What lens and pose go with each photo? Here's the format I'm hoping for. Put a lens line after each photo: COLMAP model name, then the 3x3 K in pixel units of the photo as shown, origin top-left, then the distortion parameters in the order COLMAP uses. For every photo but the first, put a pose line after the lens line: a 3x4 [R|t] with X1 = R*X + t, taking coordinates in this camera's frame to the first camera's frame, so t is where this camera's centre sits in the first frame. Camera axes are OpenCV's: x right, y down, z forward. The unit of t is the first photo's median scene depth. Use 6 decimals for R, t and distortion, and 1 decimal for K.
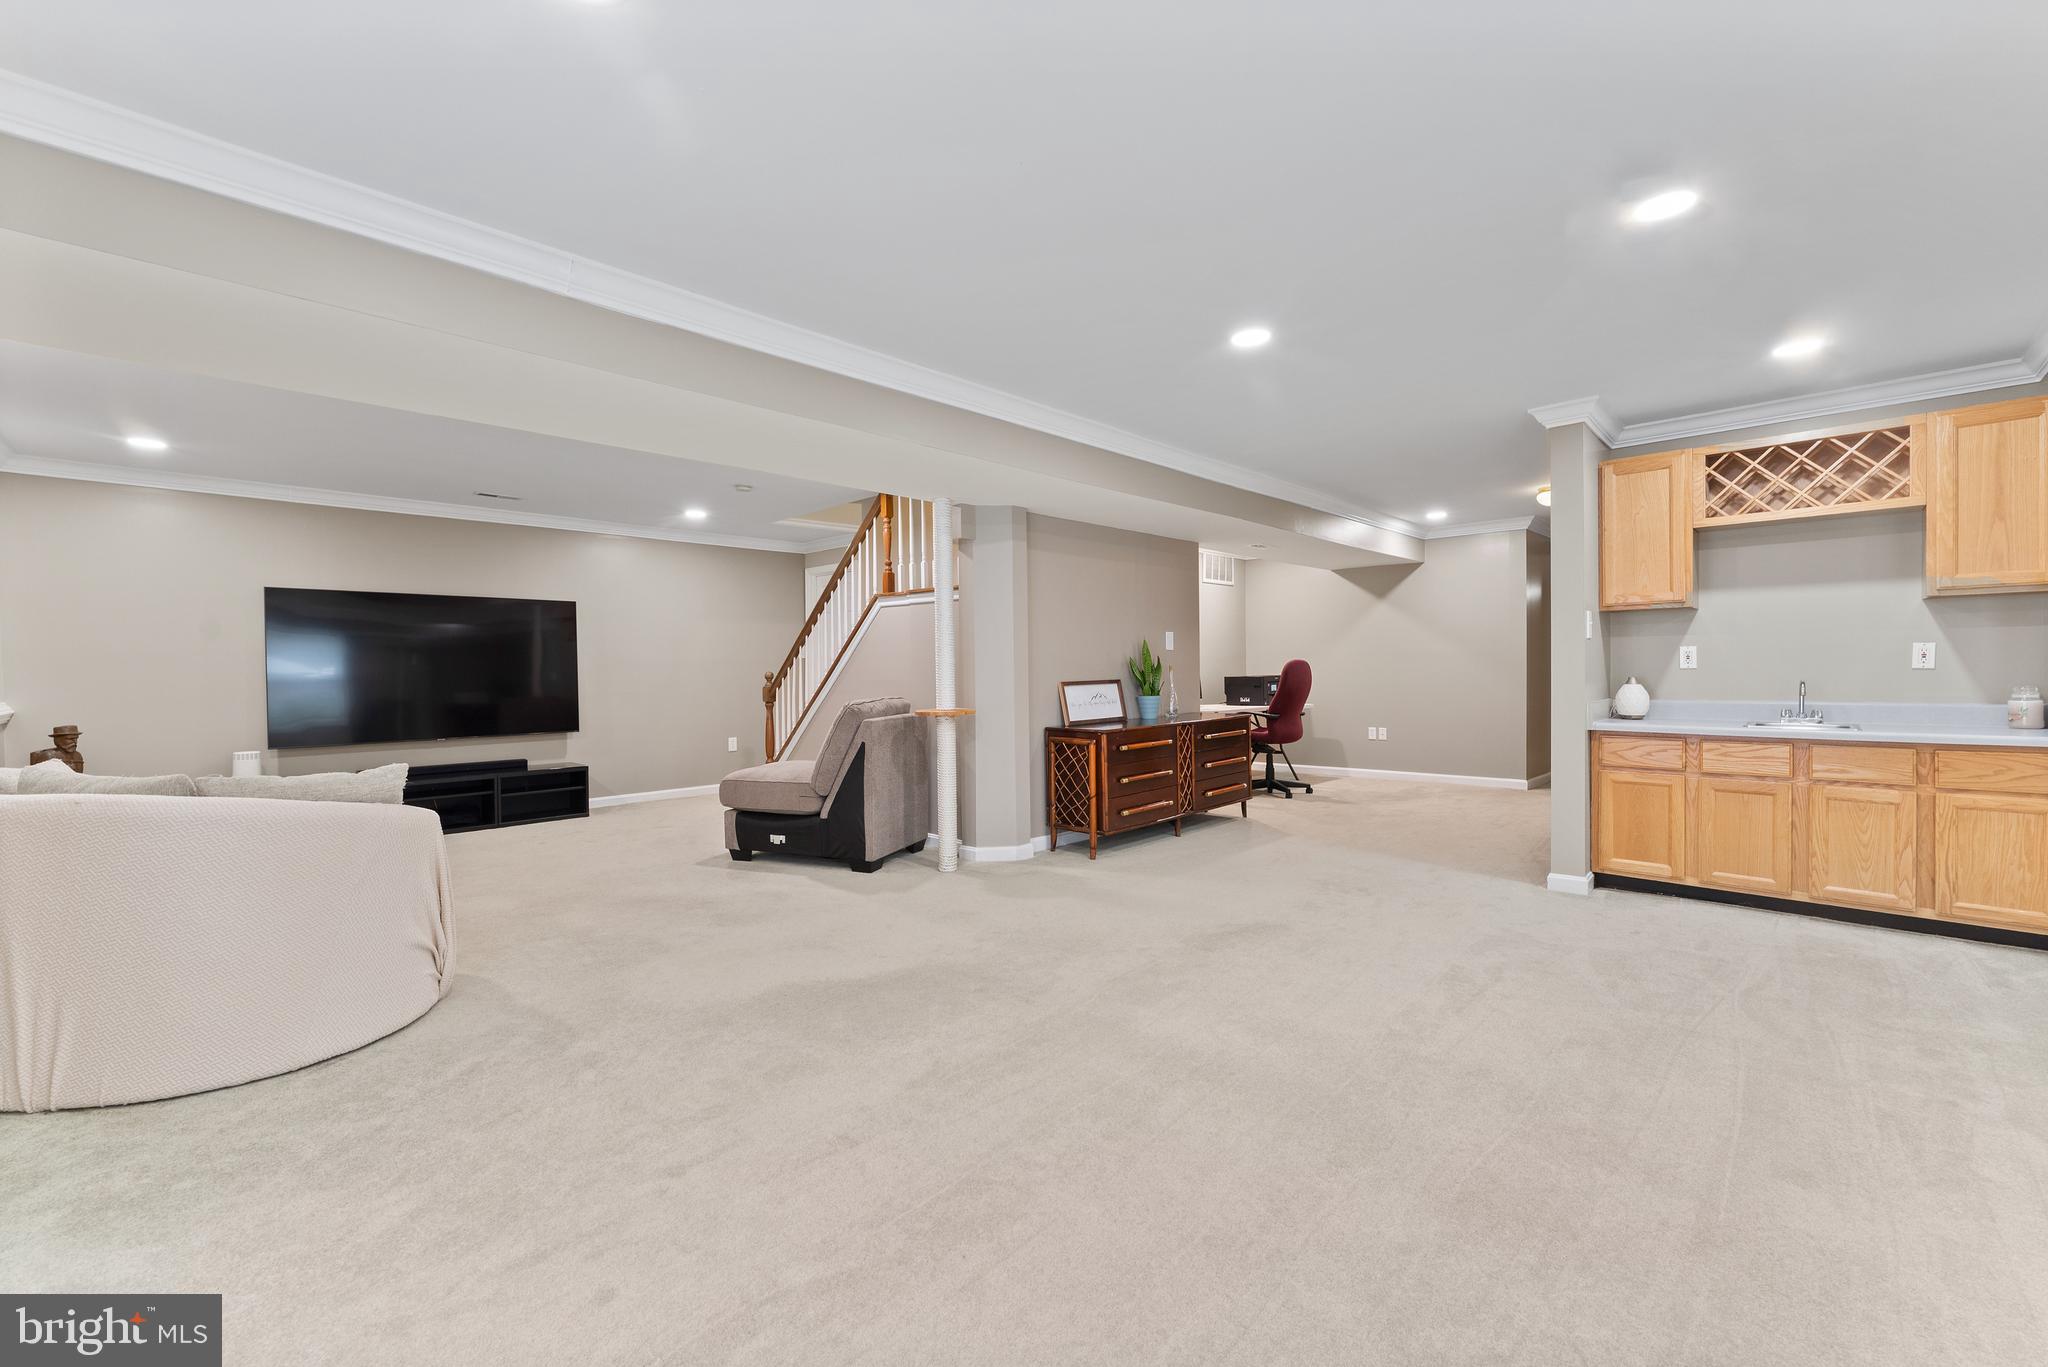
lens RADIAL K [[835.5, 0, 1024.0], [0, 835.5, 683.5], [0, 0, 1]] dist [-0.000630, -0.000176]
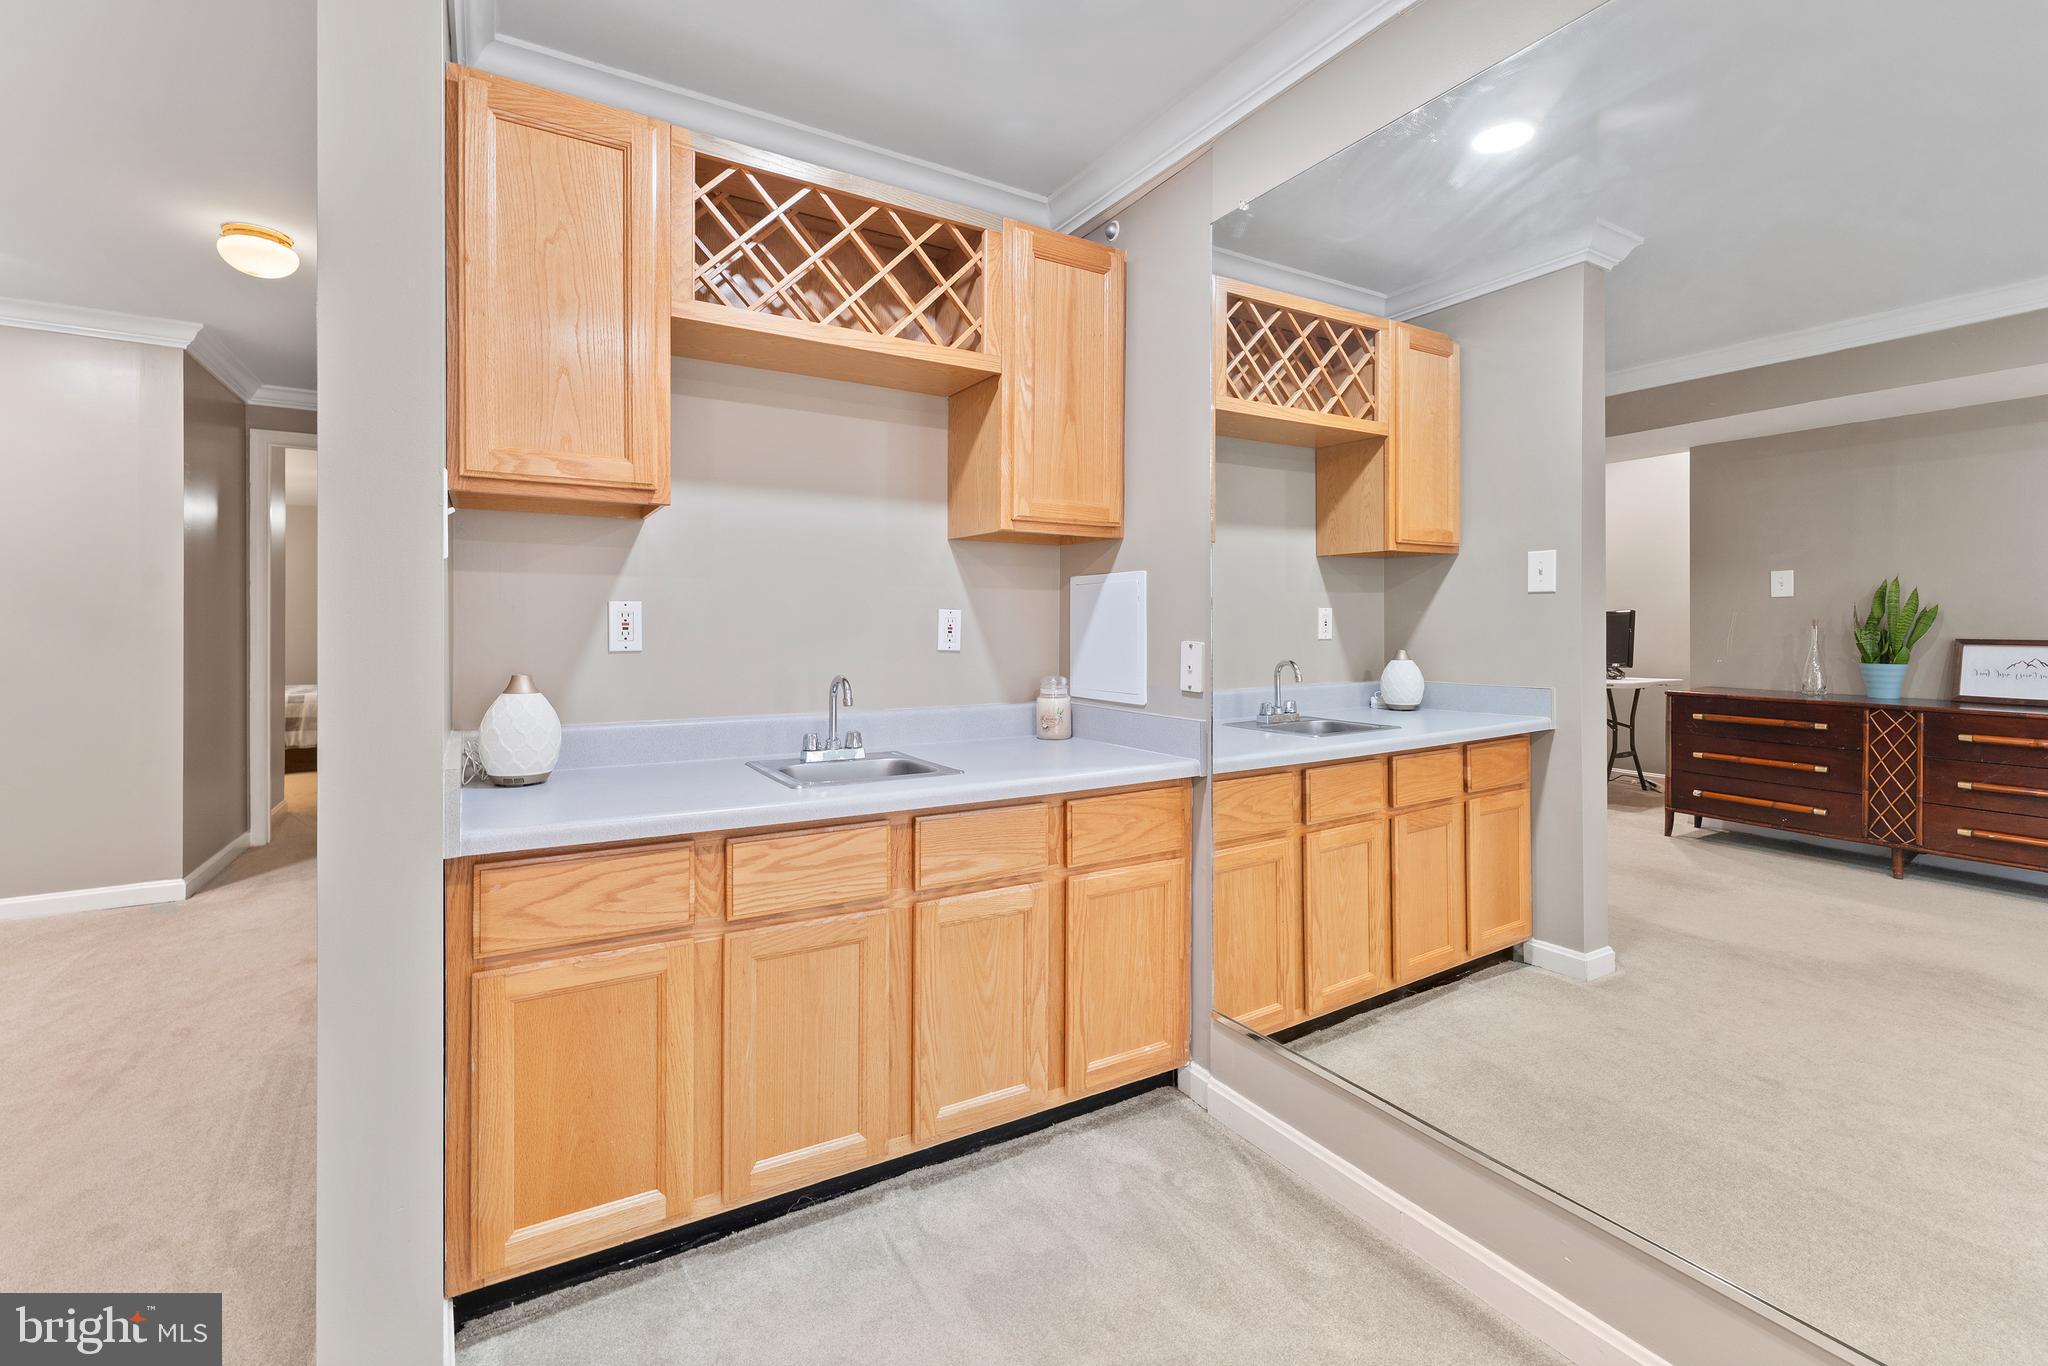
lens RADIAL K [[889.9, 0, 1026.3], [0, 889.9, 630.0], [0, 0, 1]] dist [-0.000186, -0.000249]
pose [[0.260207, 0.011823, 0.965480, 0.350413], [0.011550, 0.999815, -0.015356, -0.017441], [-0.965484, 0.015148, 0.260022, 0.596704]]
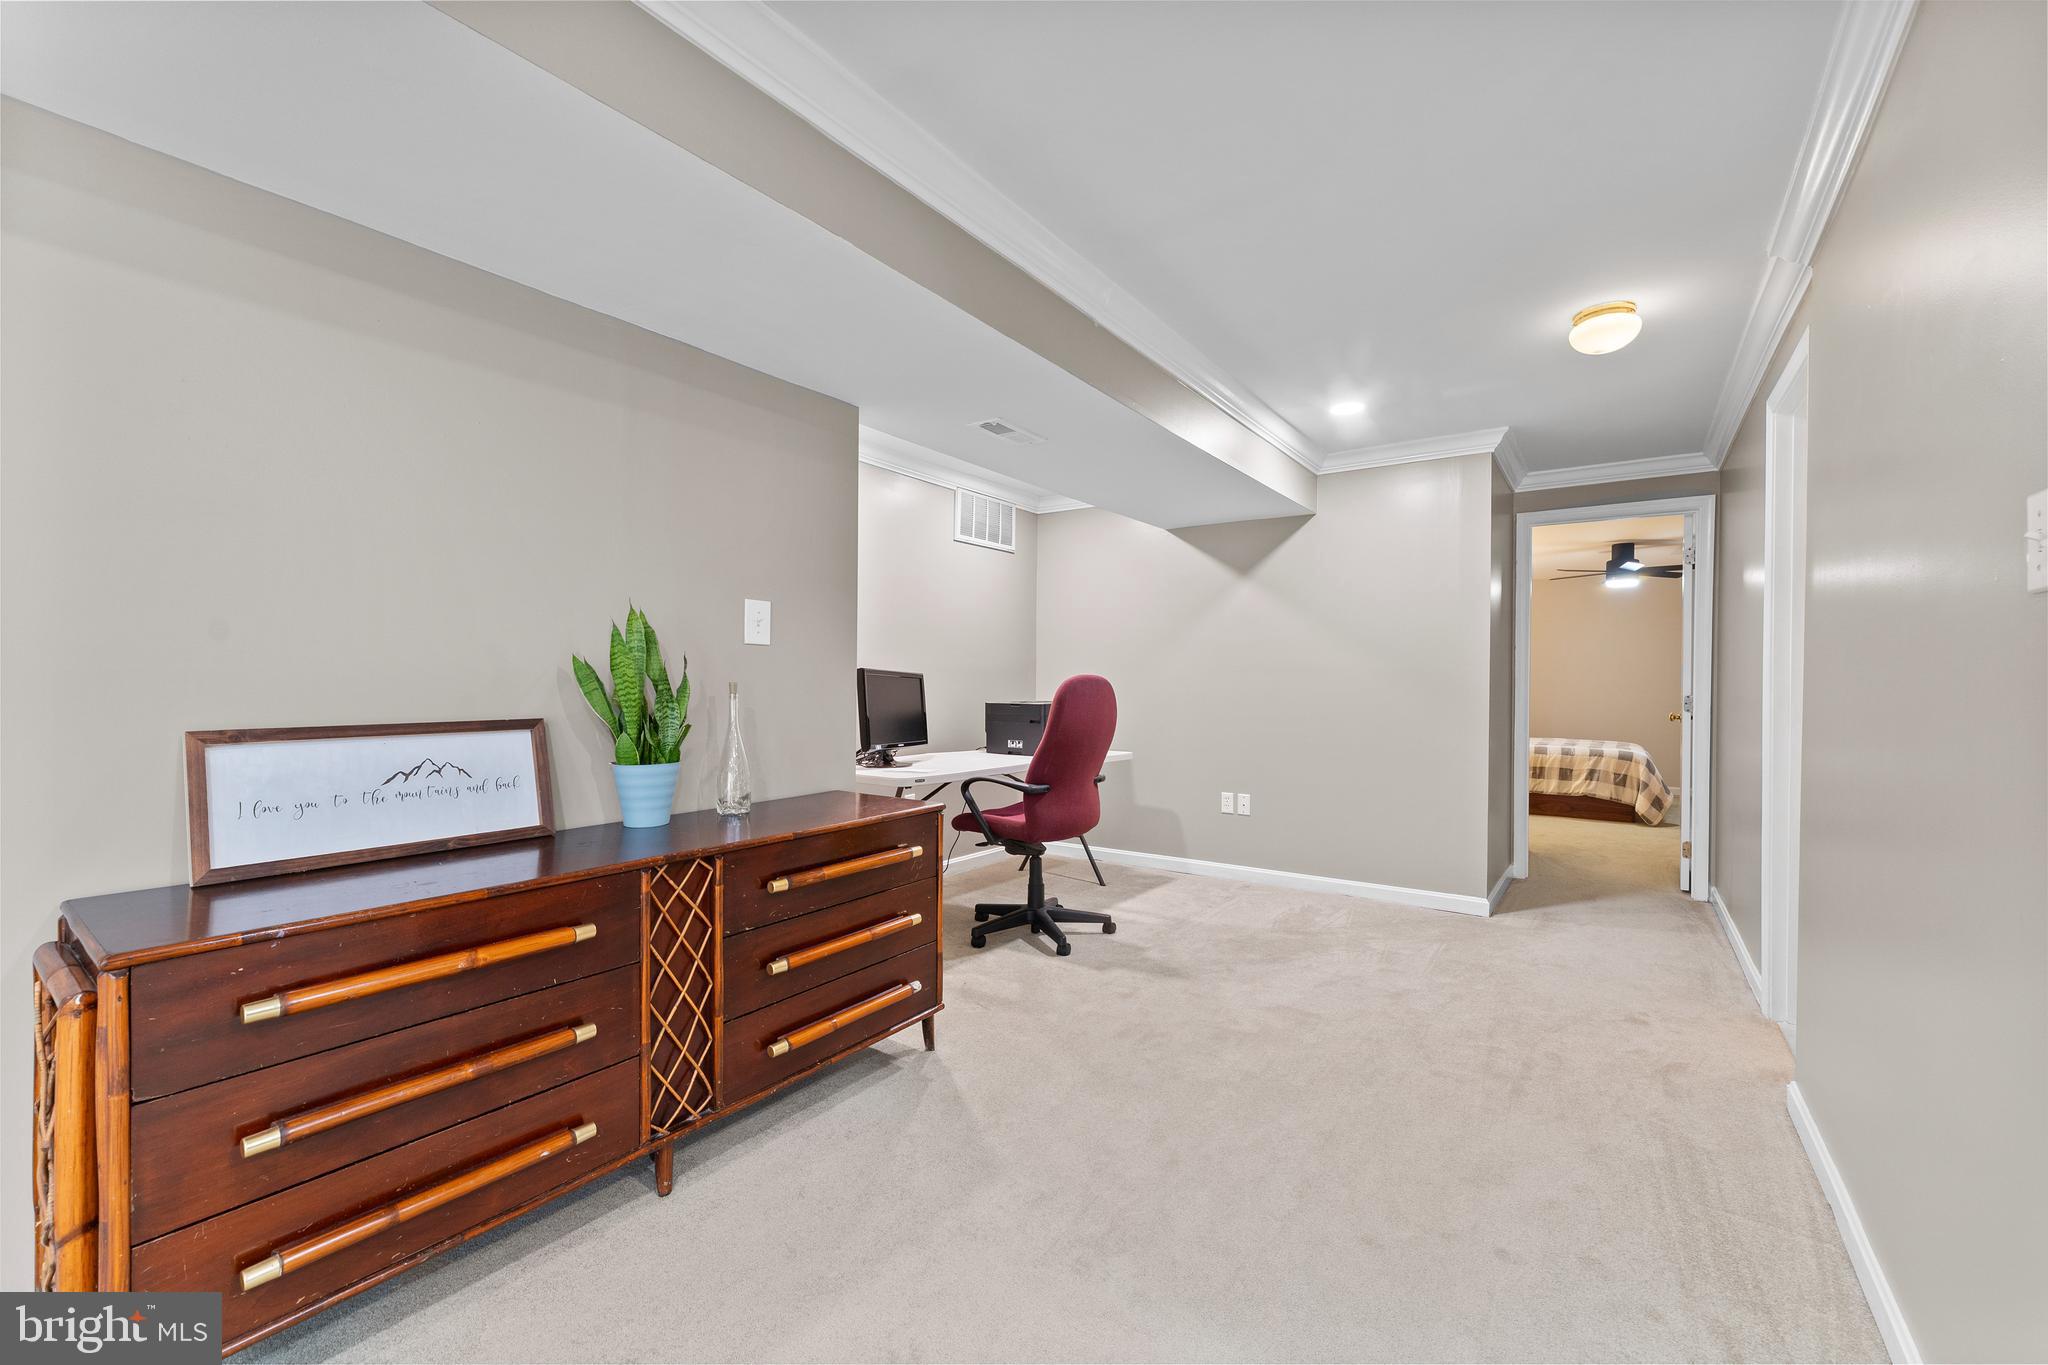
lens RADIAL K [[816.1, 0, 1024.0], [0, 816.1, 682.5], [0, 0, 1]] dist [0.000042, -0.000055]
pose [[0.989400, 0.020541, 0.143757, 0.311253], [-0.018103, 0.999670, -0.018247, -0.020621], [-0.144085, 0.015452, 0.989445, 0.734830]]
